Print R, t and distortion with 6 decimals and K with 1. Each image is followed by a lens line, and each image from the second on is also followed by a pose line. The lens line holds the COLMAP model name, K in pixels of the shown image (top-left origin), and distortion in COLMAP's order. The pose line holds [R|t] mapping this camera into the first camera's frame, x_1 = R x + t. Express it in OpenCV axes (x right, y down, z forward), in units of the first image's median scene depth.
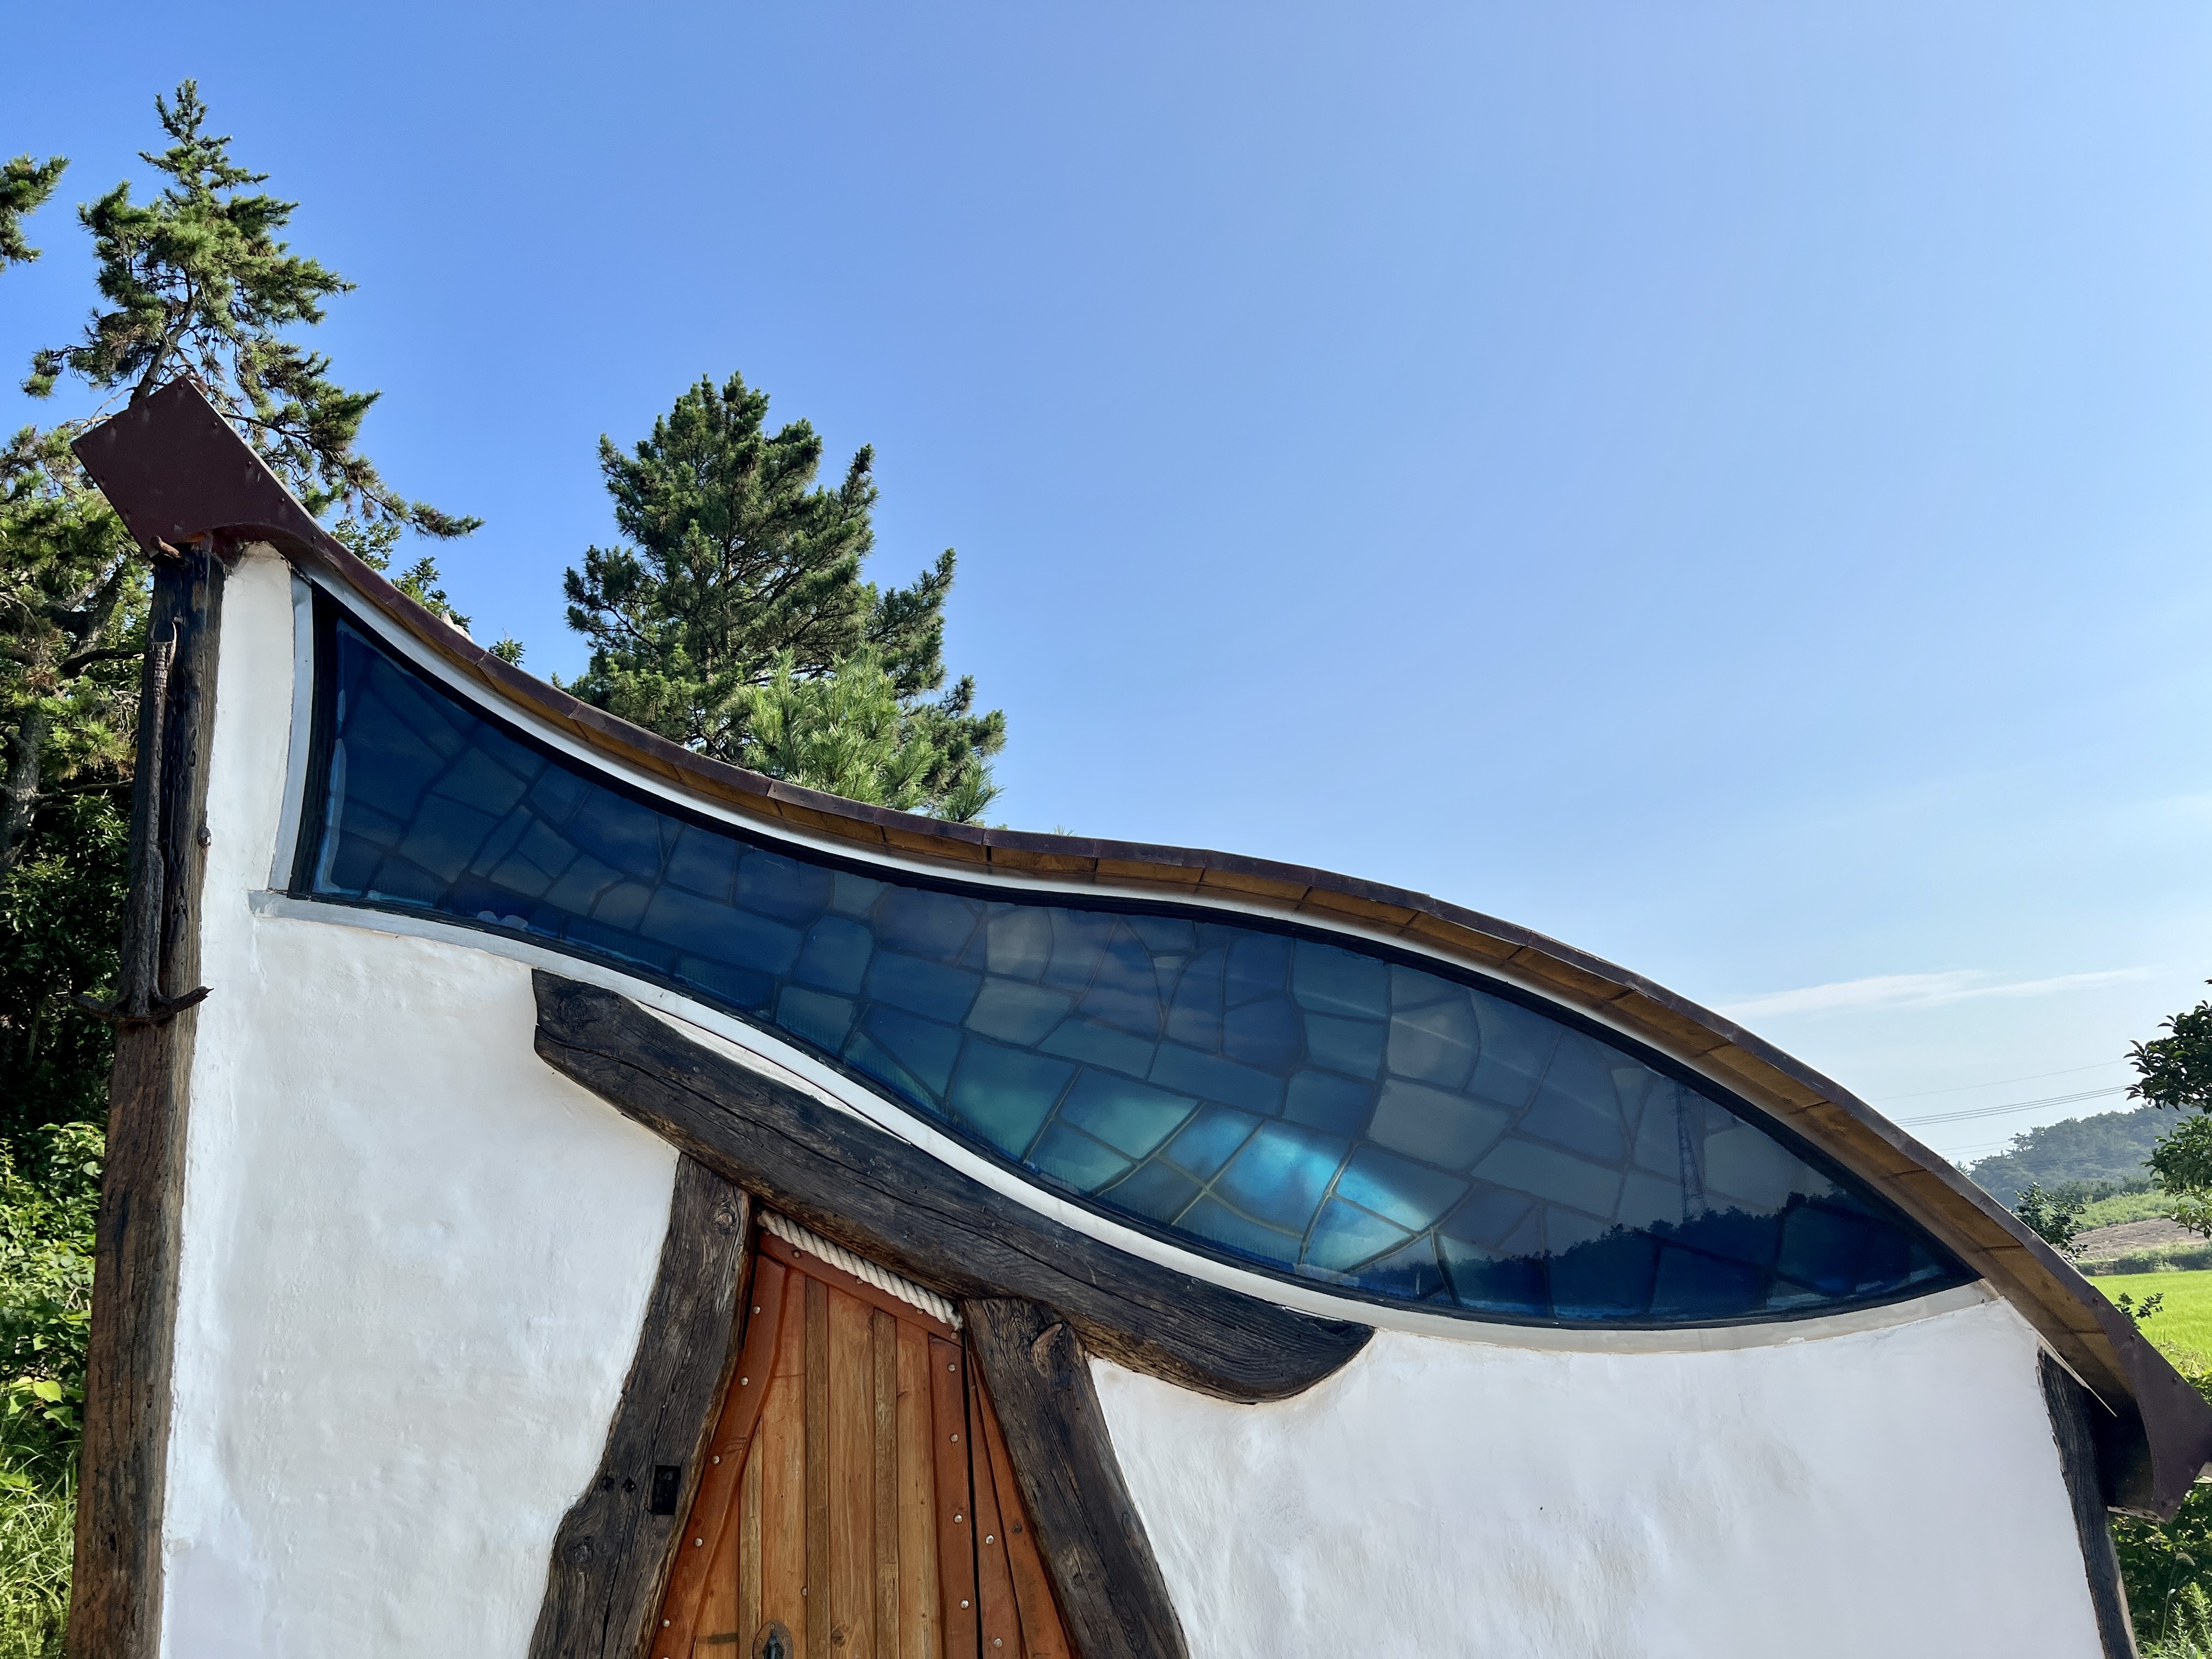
lens RADIAL K [[1660.4, 0, 1094.1], [0, 1660.4, 832.3], [0, 0, 1]] dist [0.028384, -0.030471]
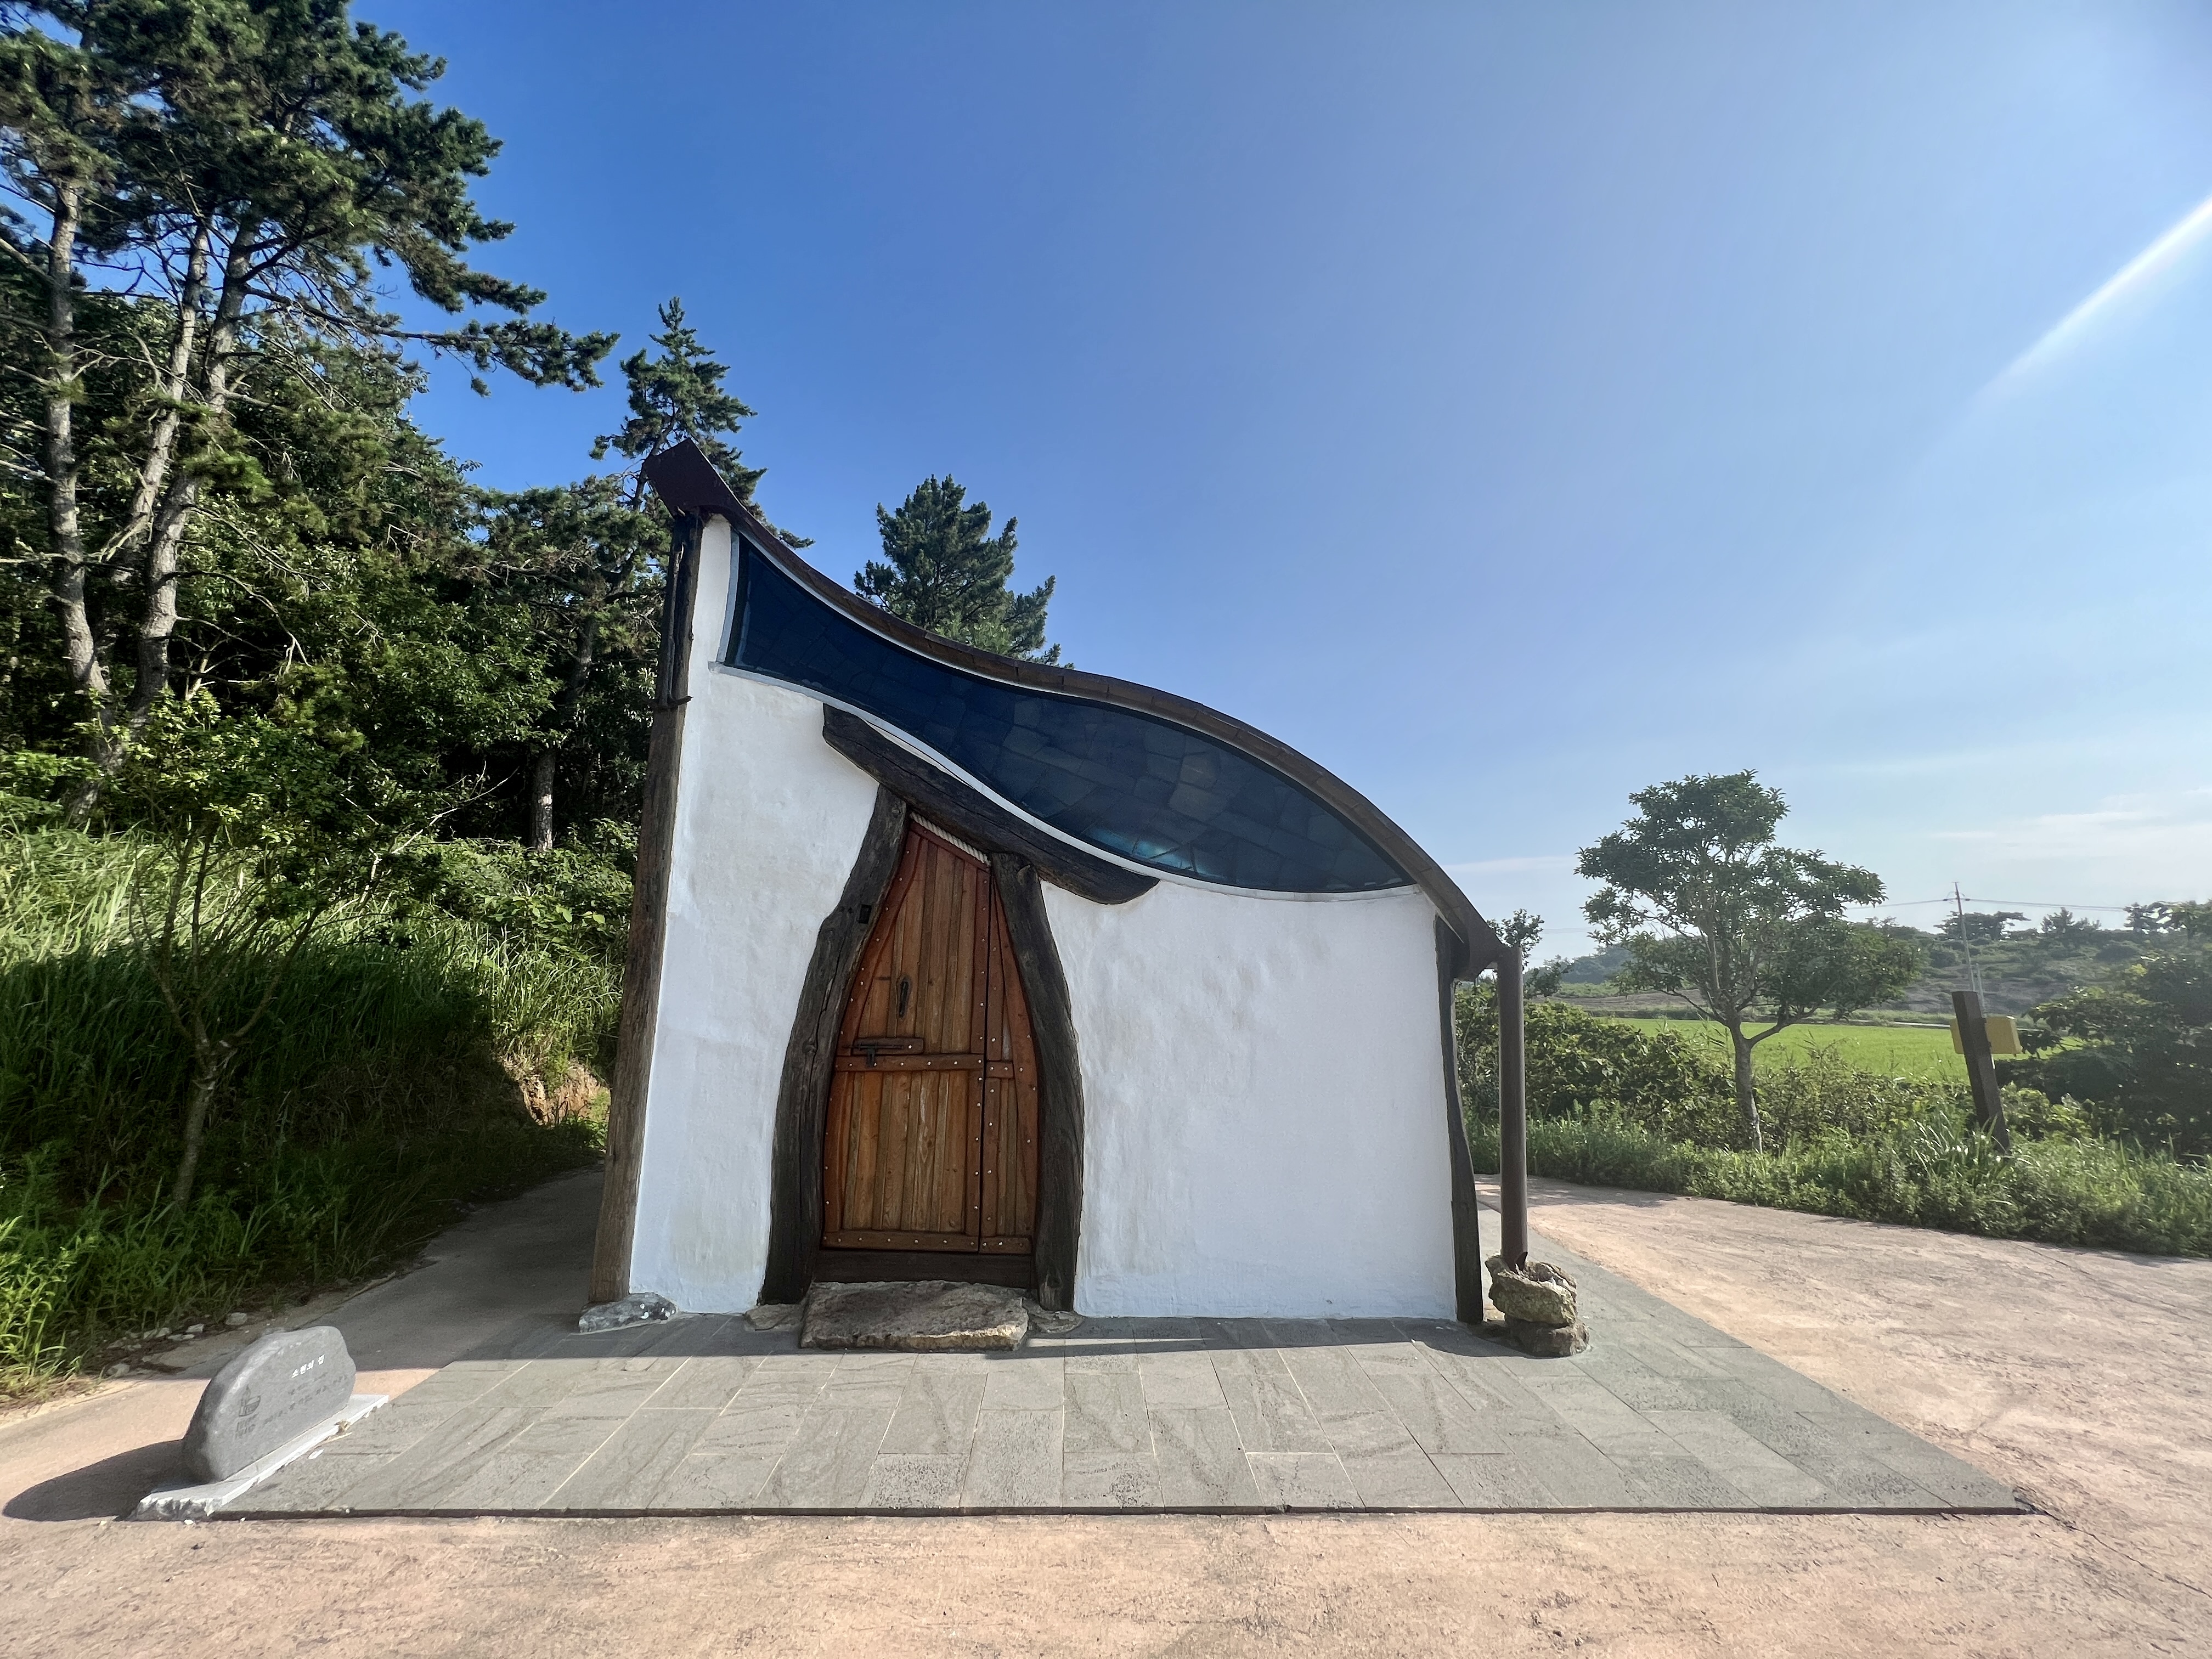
lens RADIAL K [[885.8, 0, 1096.4], [0, 885.8, 826.8], [0, 0, 1]] dist [-0.000684, 0.000026]
pose [[0.995970, 0.084908, -0.028883, 0.107797], [-0.081892, 0.992279, 0.093142, 0.110775], [0.036568, -0.090401, 0.995234, -0.273533]]
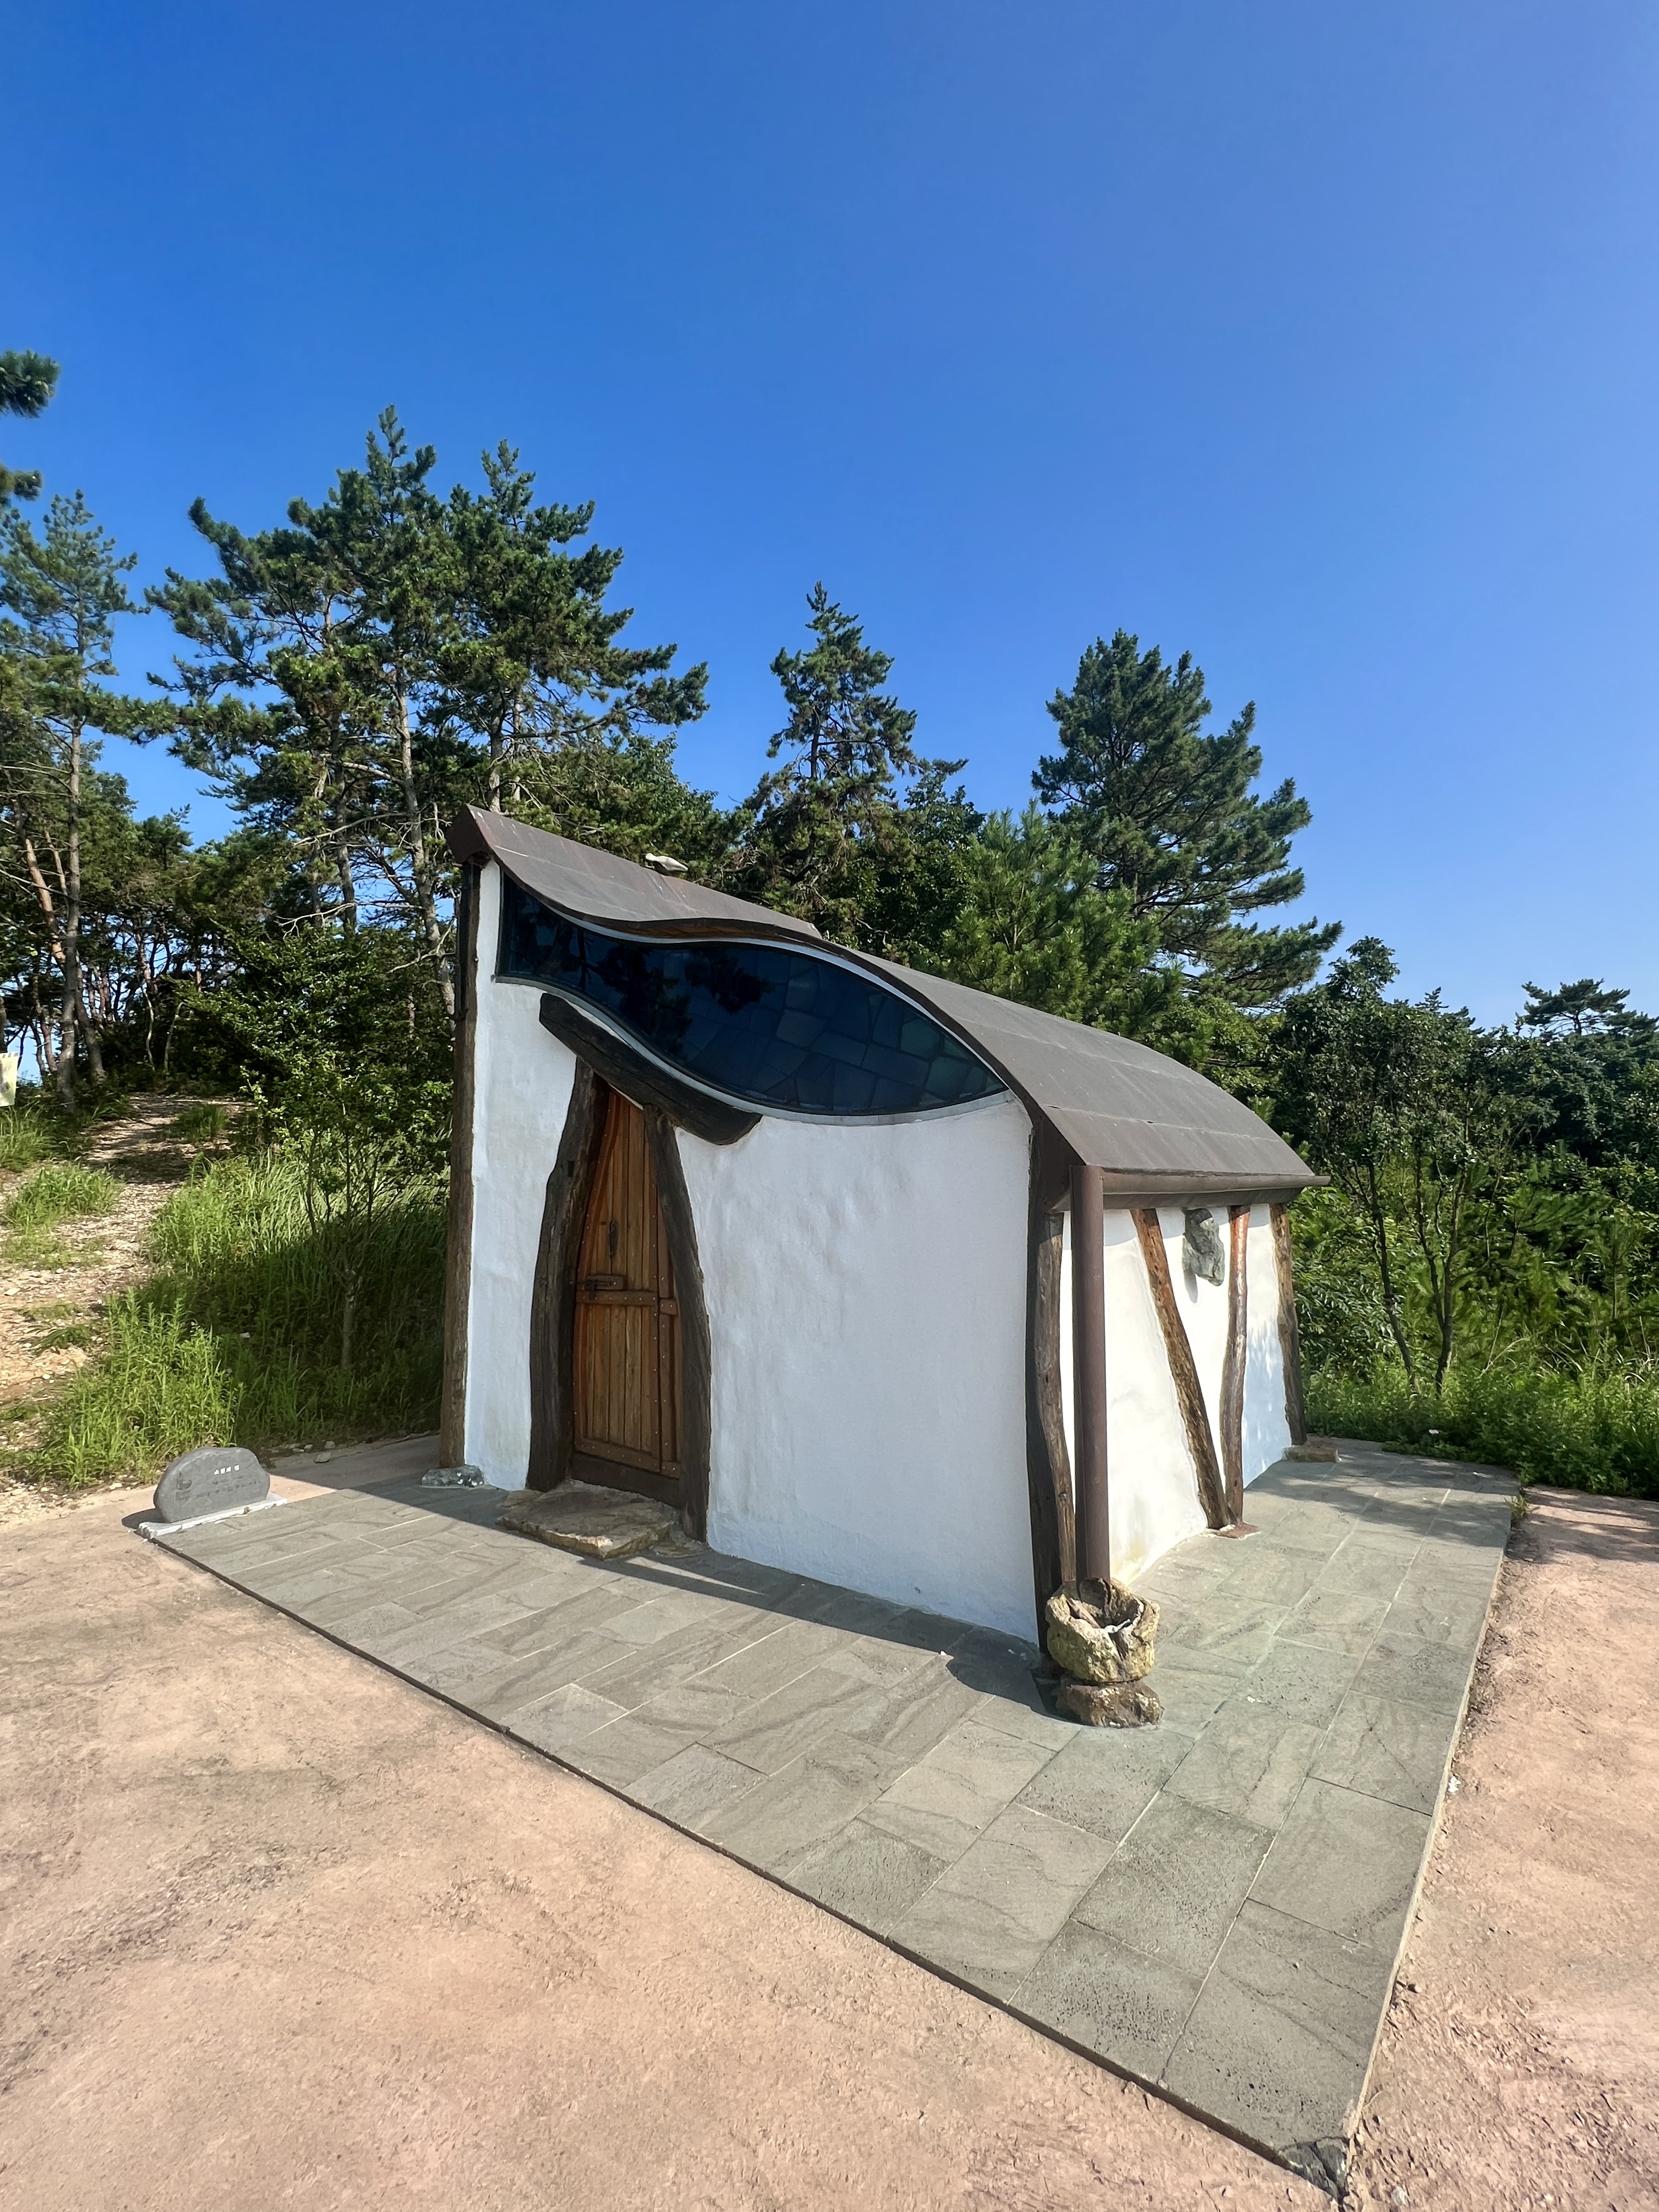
lens RADIAL K [[957.4, 0, 820.6], [0, 957.4, 1065.7], [0, 0, 1]] dist [-0.001741, -0.000334]
pose [[0.752756, -0.038240, -0.657188, 1.108588], [0.139740, 0.984842, 0.102756, 0.106563], [0.643297, -0.169186, 0.746690, 0.075442]]
